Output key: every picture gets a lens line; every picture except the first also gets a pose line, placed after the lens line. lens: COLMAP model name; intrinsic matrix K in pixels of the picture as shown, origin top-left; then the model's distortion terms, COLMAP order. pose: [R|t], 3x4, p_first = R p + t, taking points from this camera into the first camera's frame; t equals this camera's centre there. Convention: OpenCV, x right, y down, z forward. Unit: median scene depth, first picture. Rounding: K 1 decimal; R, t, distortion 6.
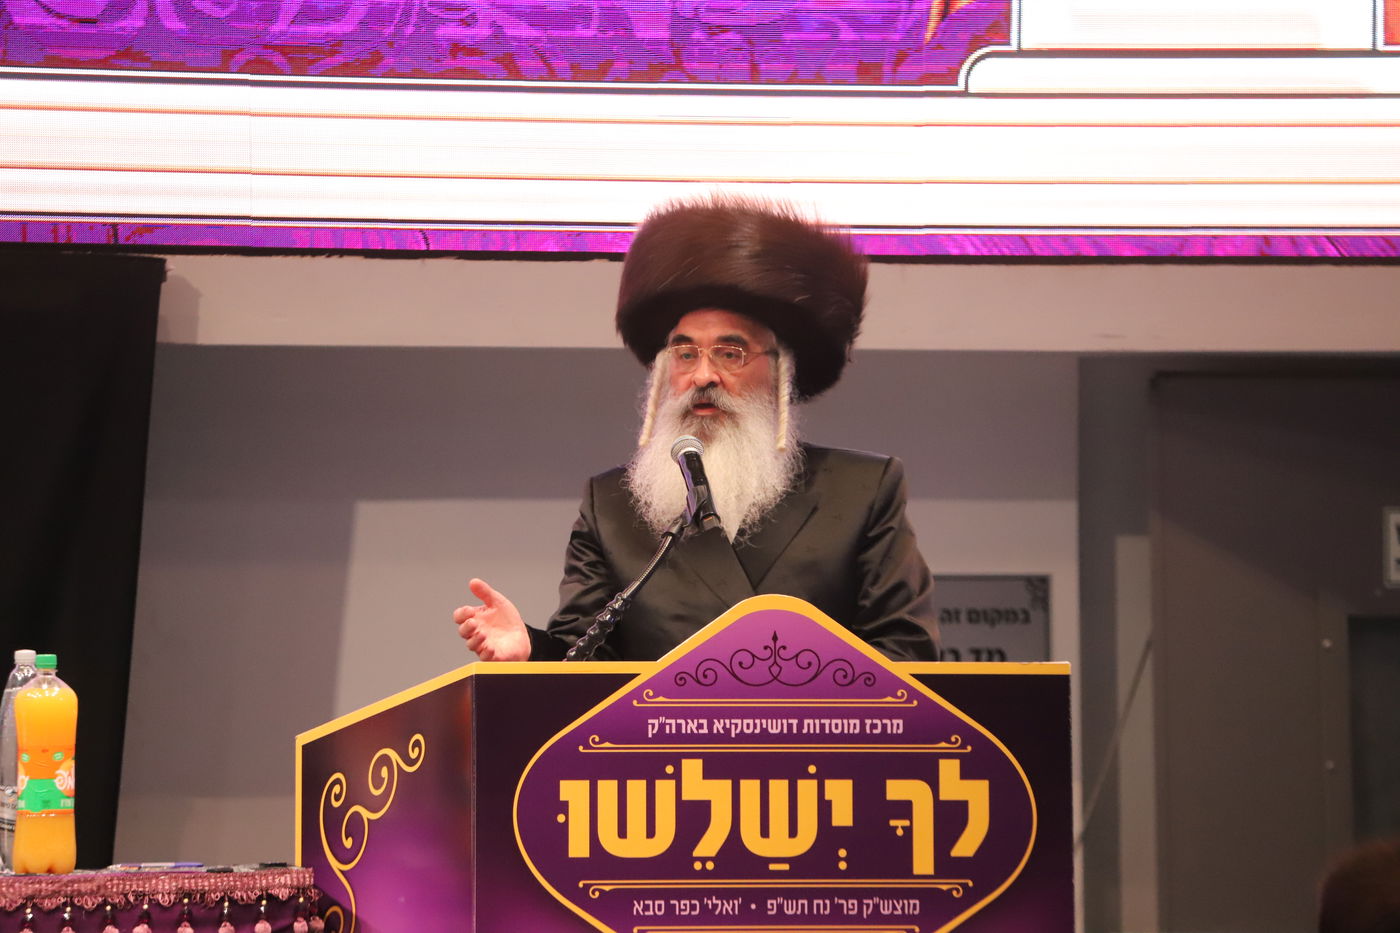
lens RADIAL K [[9288.7, 0, 697.3], [0, 9288.7, 467.2], [0, 0, 1]] dist [3.055294, 54.955485]
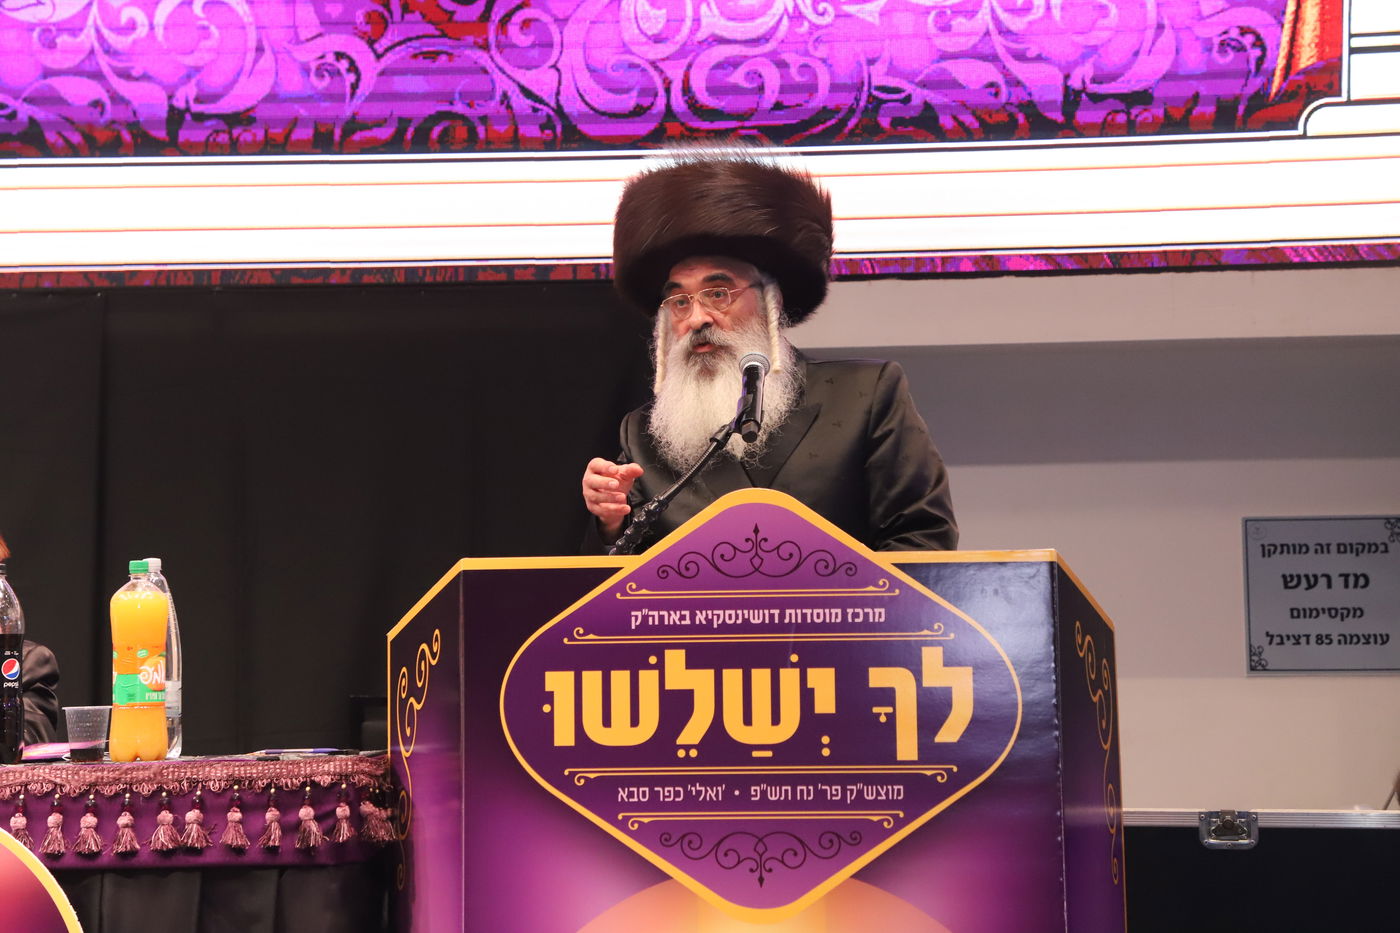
lens RADIAL K [[3719.8, 0, 703.0], [0, 3719.8, 461.6], [0, 0, 1]] dist [0.701144, 0.174846]
pose [[0.960748, -0.026259, -0.276178, 0.115972], [0.019033, 0.999404, -0.028813, 0.022450], [0.276770, 0.022426, 0.960674, 0.604254]]
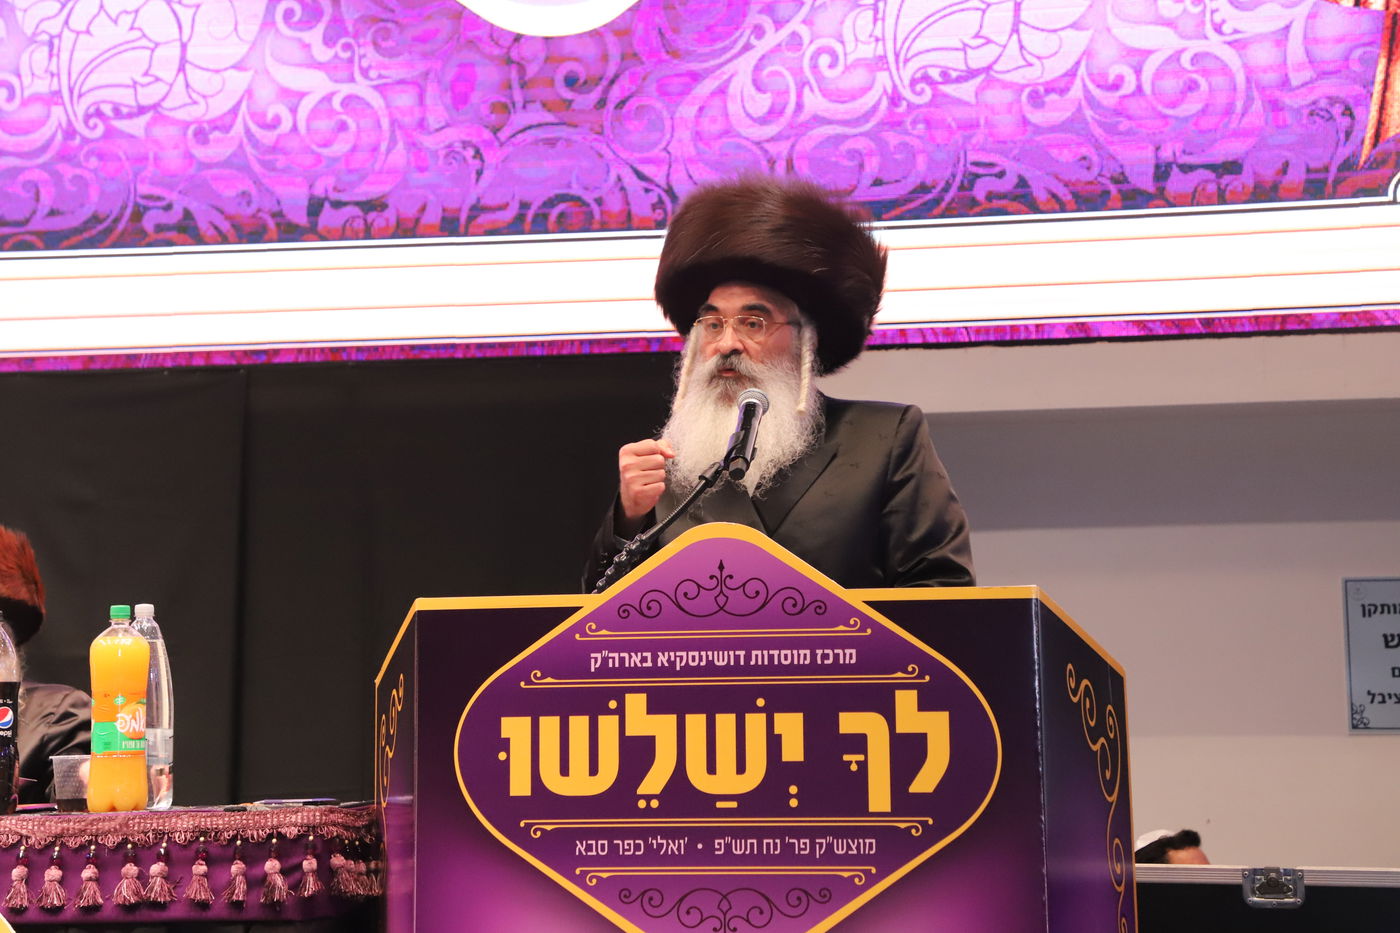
lens RADIAL K [[3112.9, 0, 703.9], [0, 3112.9, 471.0], [0, 0, 1]] dist [0.512927, 0.071671]
pose [[0.931458, -0.040689, -0.361567, 0.124124], [0.020346, 0.997997, -0.059895, 0.027745], [0.363280, 0.048433, 0.930420, 0.697029]]
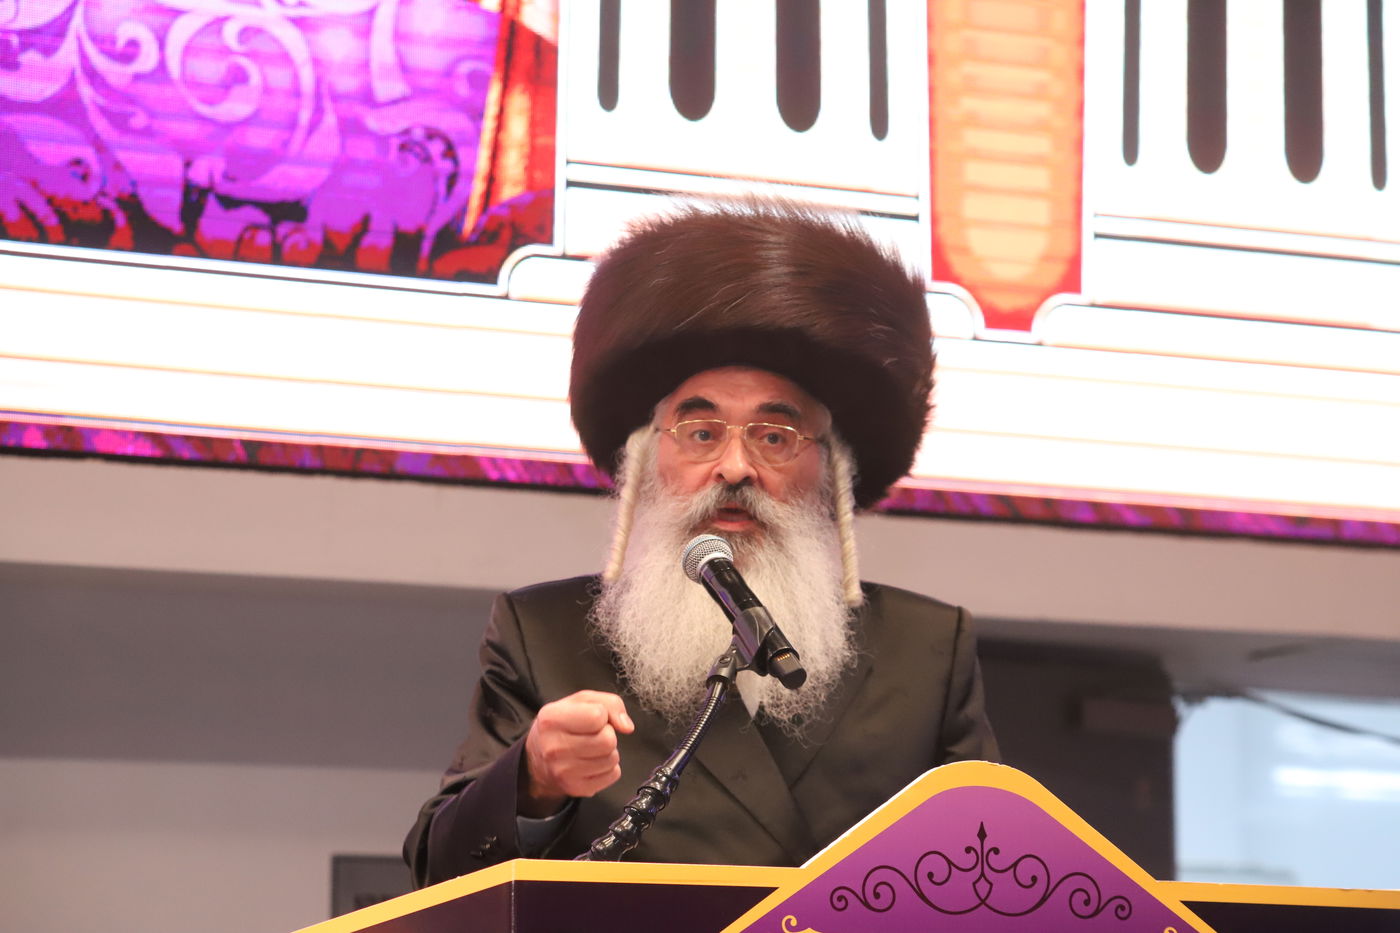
lens RADIAL K [[4955.8, 0, 702.0], [0, 4955.8, 466.8], [0, 0, 1]] dist [0.541790, -0.679084]
pose [[0.964282, 0.042303, 0.261478, -0.093409], [-0.016863, 0.994966, -0.098782, 0.026754], [-0.264340, 0.090844, 0.960141, 0.695604]]
